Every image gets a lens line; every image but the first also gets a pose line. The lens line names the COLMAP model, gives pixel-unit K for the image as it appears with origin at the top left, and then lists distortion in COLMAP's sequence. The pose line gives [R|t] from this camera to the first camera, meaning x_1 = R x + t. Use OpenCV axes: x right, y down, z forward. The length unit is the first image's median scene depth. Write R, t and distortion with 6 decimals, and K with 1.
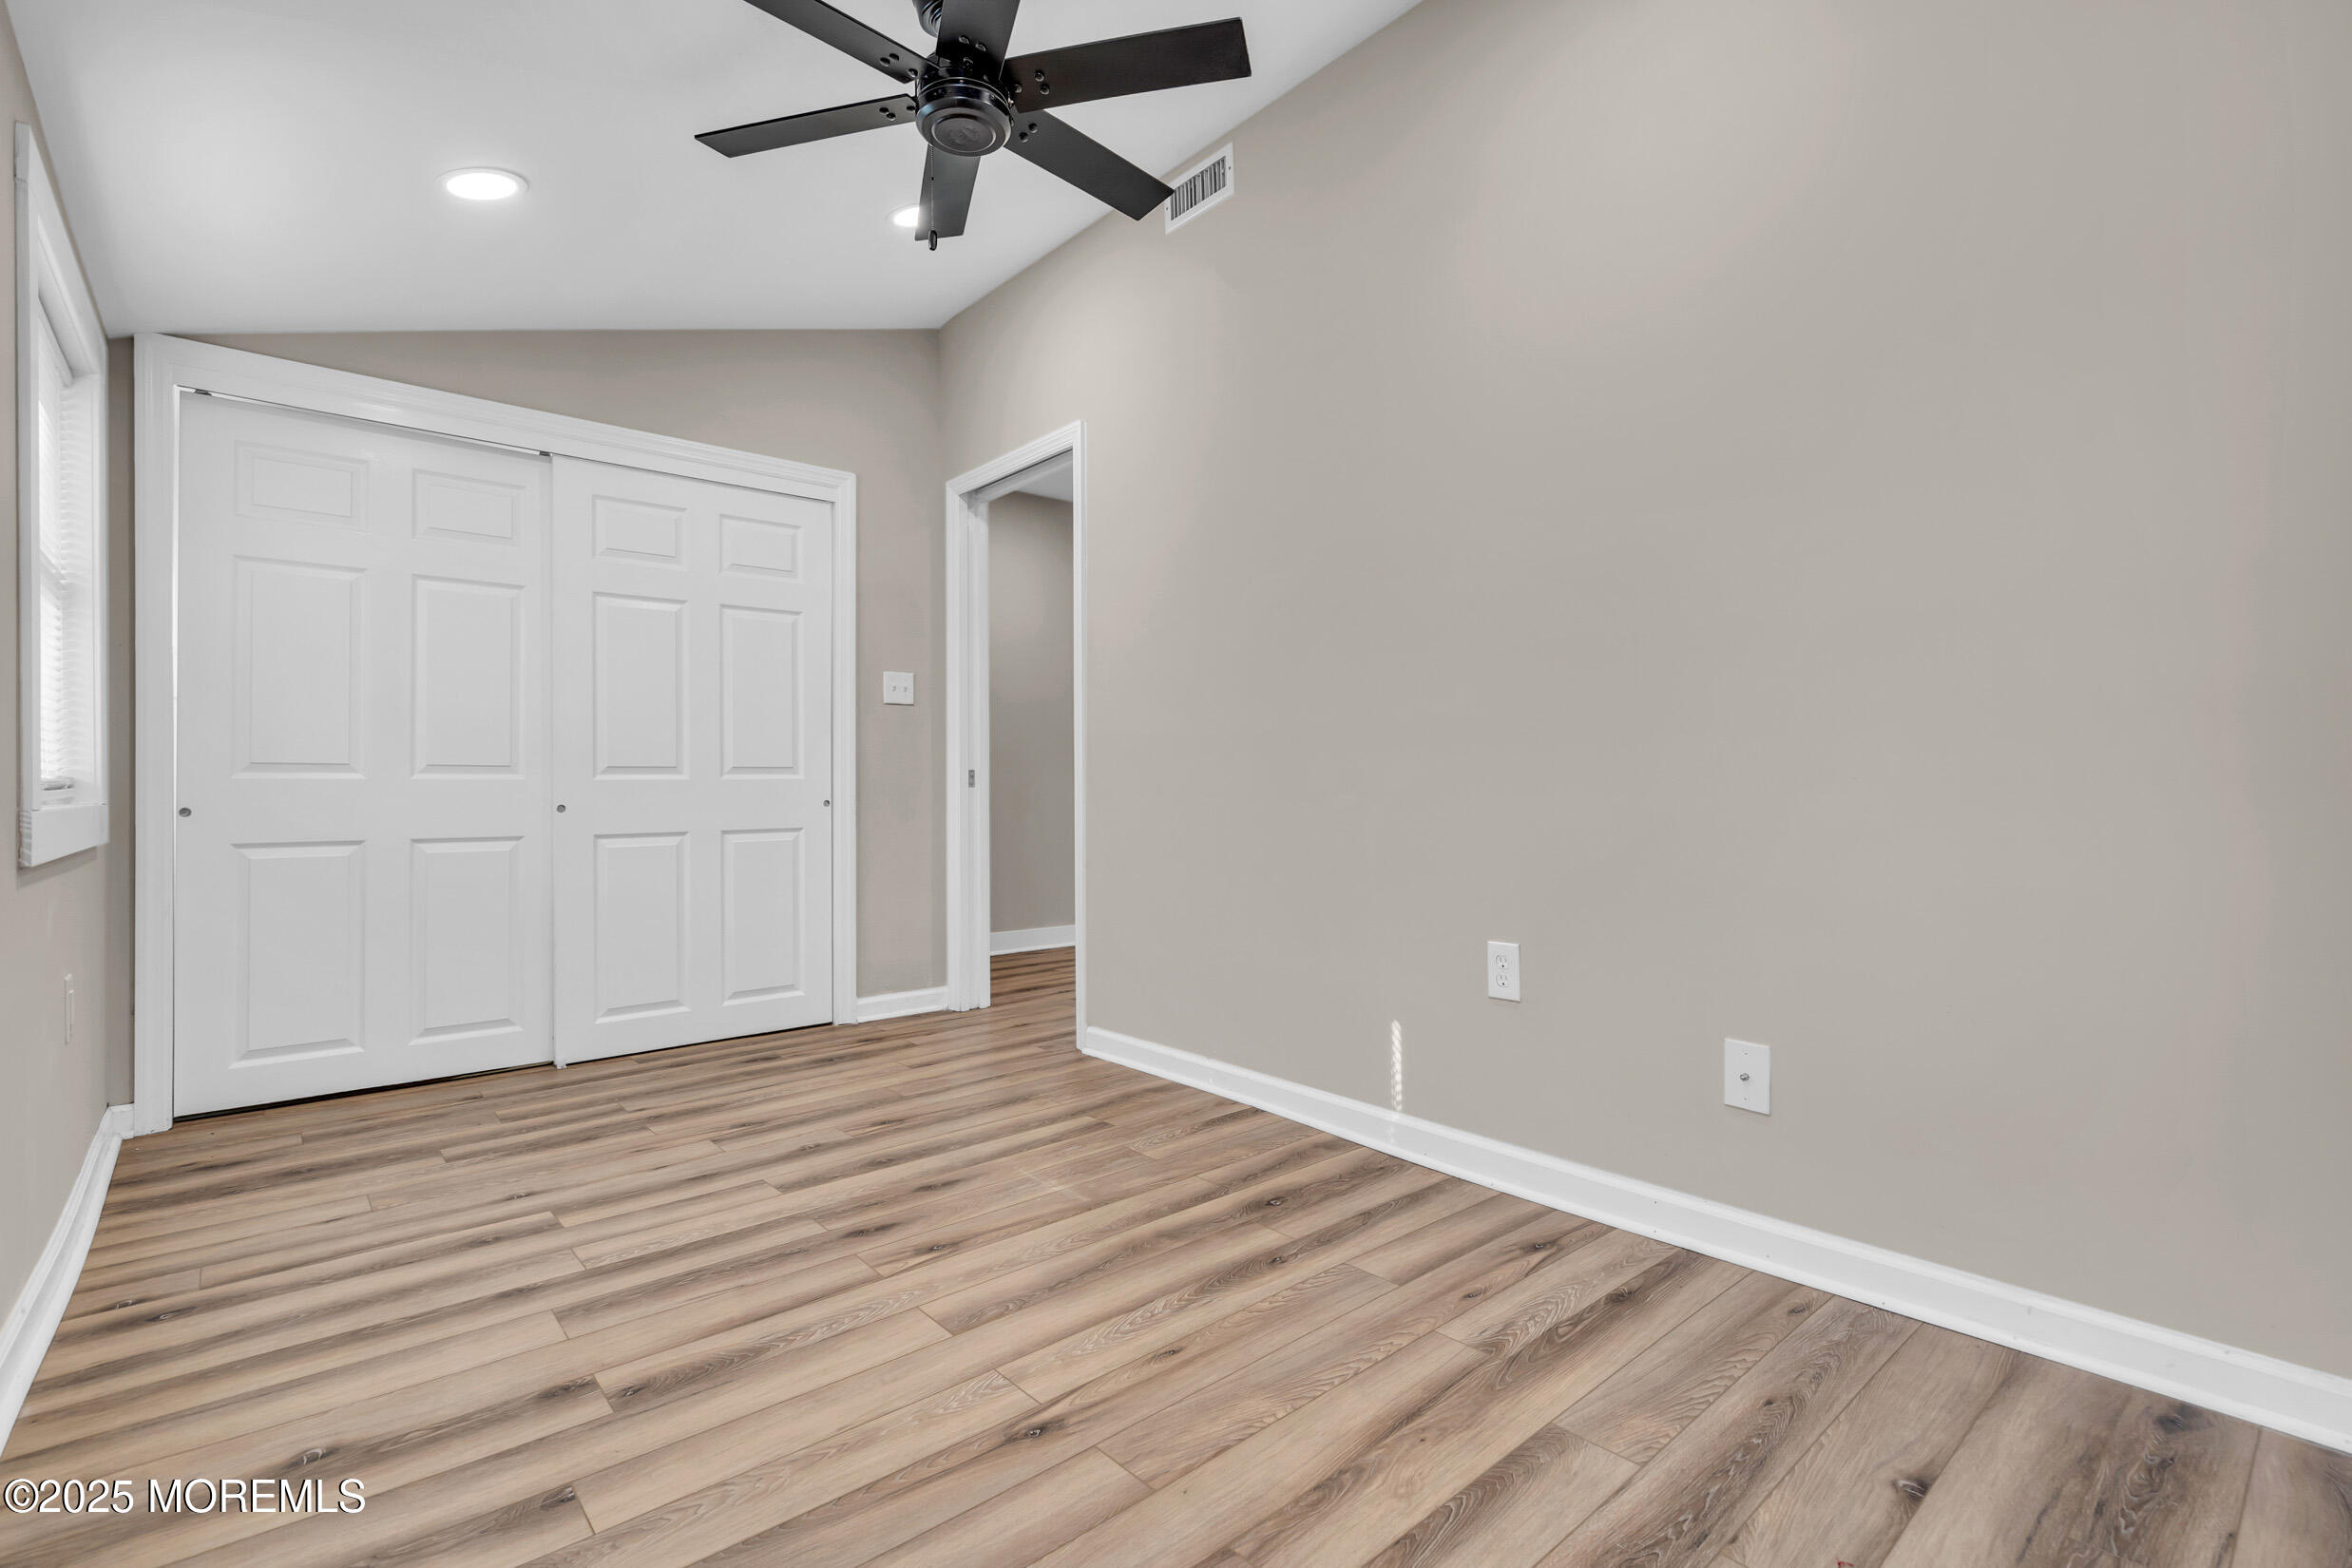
lens RADIAL K [[1069.7, 0, 1176.4], [0, 1069.7, 785.5], [0, 0, 1]] dist [-0.003642, 0.001044]
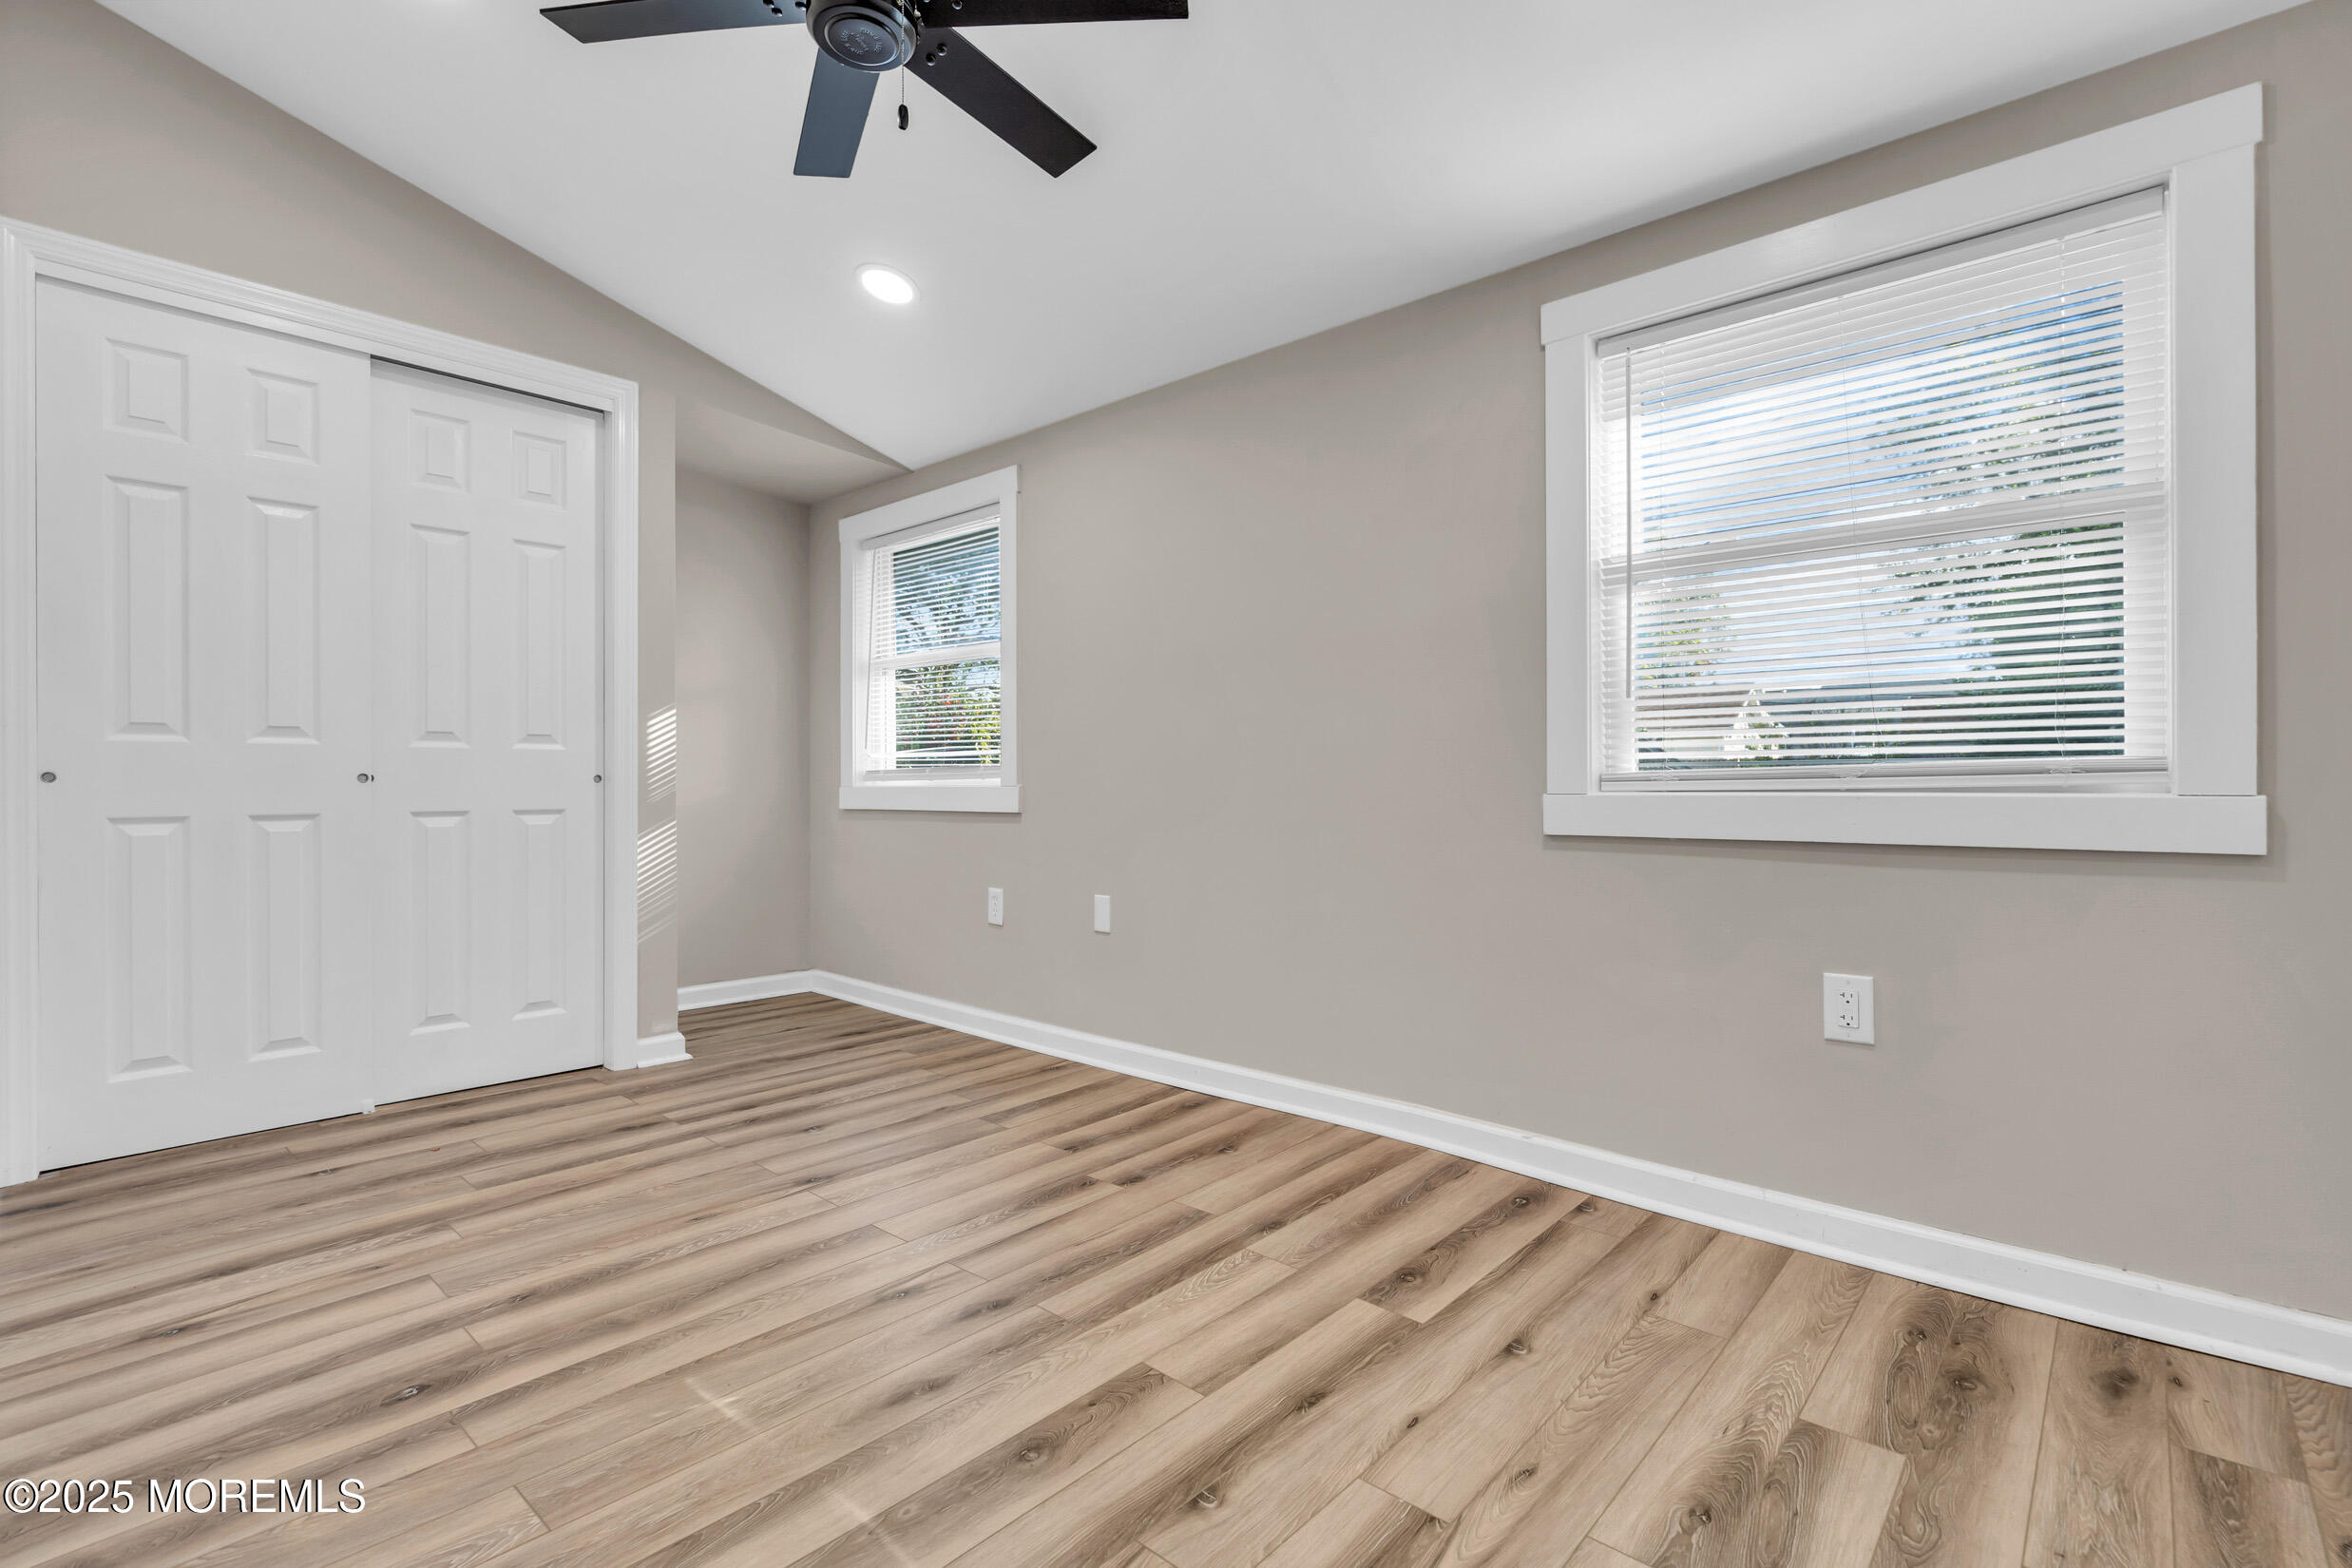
lens RADIAL K [[1069.7, 0, 1174.5], [0, 1069.7, 793.2], [0, 0, 1]] dist [-0.003642, 0.001044]
pose [[-0.992733, 0.010479, -0.119883, -0.369306], [0.009795, 0.999932, 0.006297, 0.007521], [0.119941, 0.005077, -0.992768, 2.027476]]
